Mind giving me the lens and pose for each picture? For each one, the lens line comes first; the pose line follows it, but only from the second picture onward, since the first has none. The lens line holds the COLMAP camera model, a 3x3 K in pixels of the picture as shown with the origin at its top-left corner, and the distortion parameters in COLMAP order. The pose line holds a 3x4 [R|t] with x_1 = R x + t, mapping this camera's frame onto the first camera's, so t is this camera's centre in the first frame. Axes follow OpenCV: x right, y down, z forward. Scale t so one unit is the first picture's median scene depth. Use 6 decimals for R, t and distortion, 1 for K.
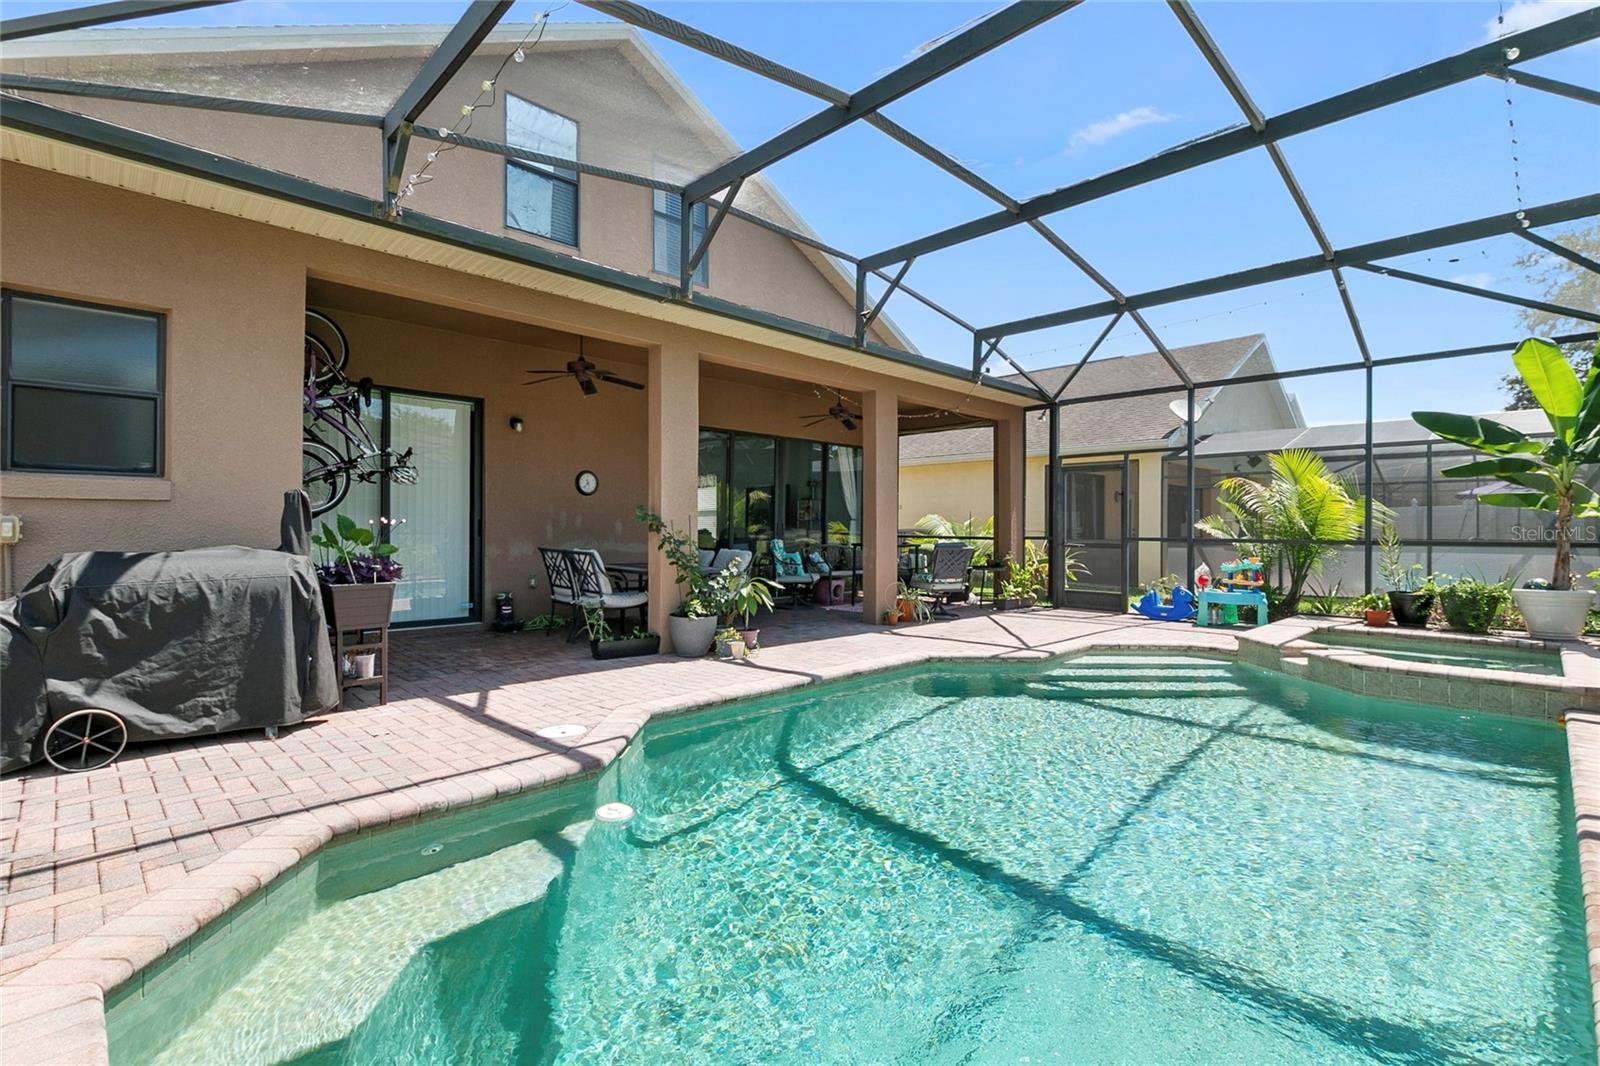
lens RADIAL K [[729.9, 0, 796.4], [0, 729.9, 530.8], [0, 0, 1]] dist [-0.002325, -0.000303]
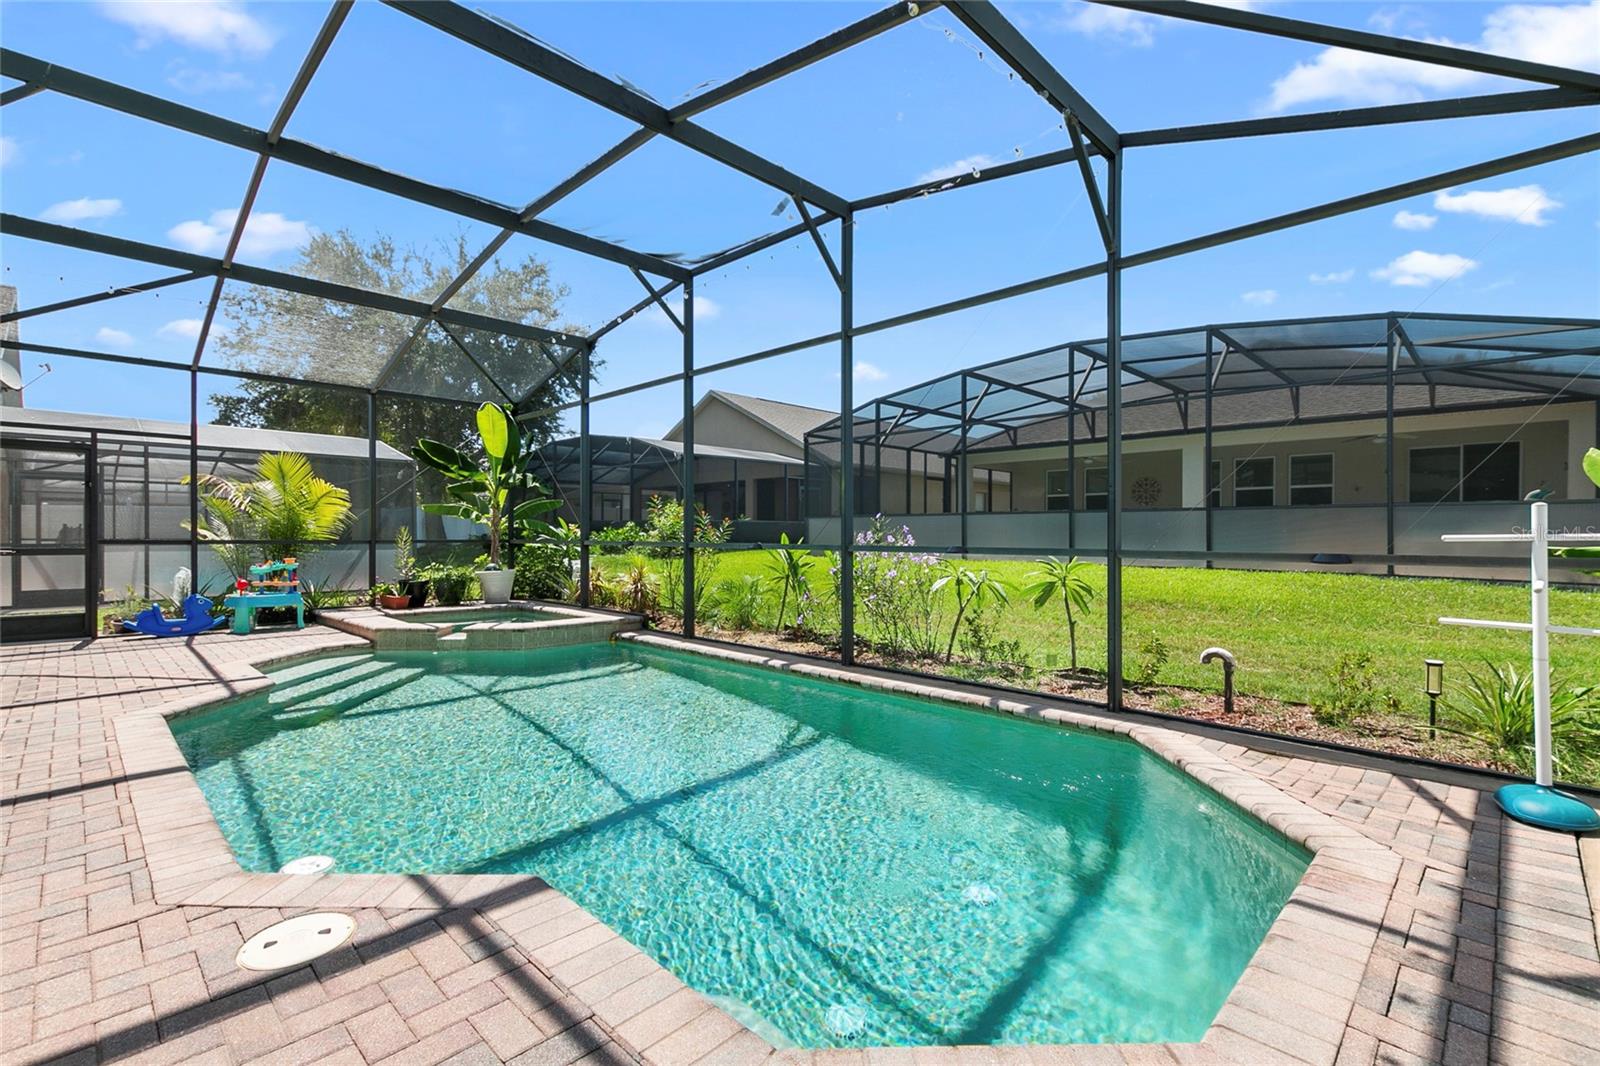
lens RADIAL K [[729.9, 0, 795.9], [0, 729.9, 533.1], [0, 0, 1]] dist [-0.002325, -0.000303]
pose [[-0.028225, -0.003676, 0.999595, -0.518123], [-0.002340, 0.999991, 0.003611, -0.003663], [-0.999599, -0.002237, -0.028234, 0.424020]]
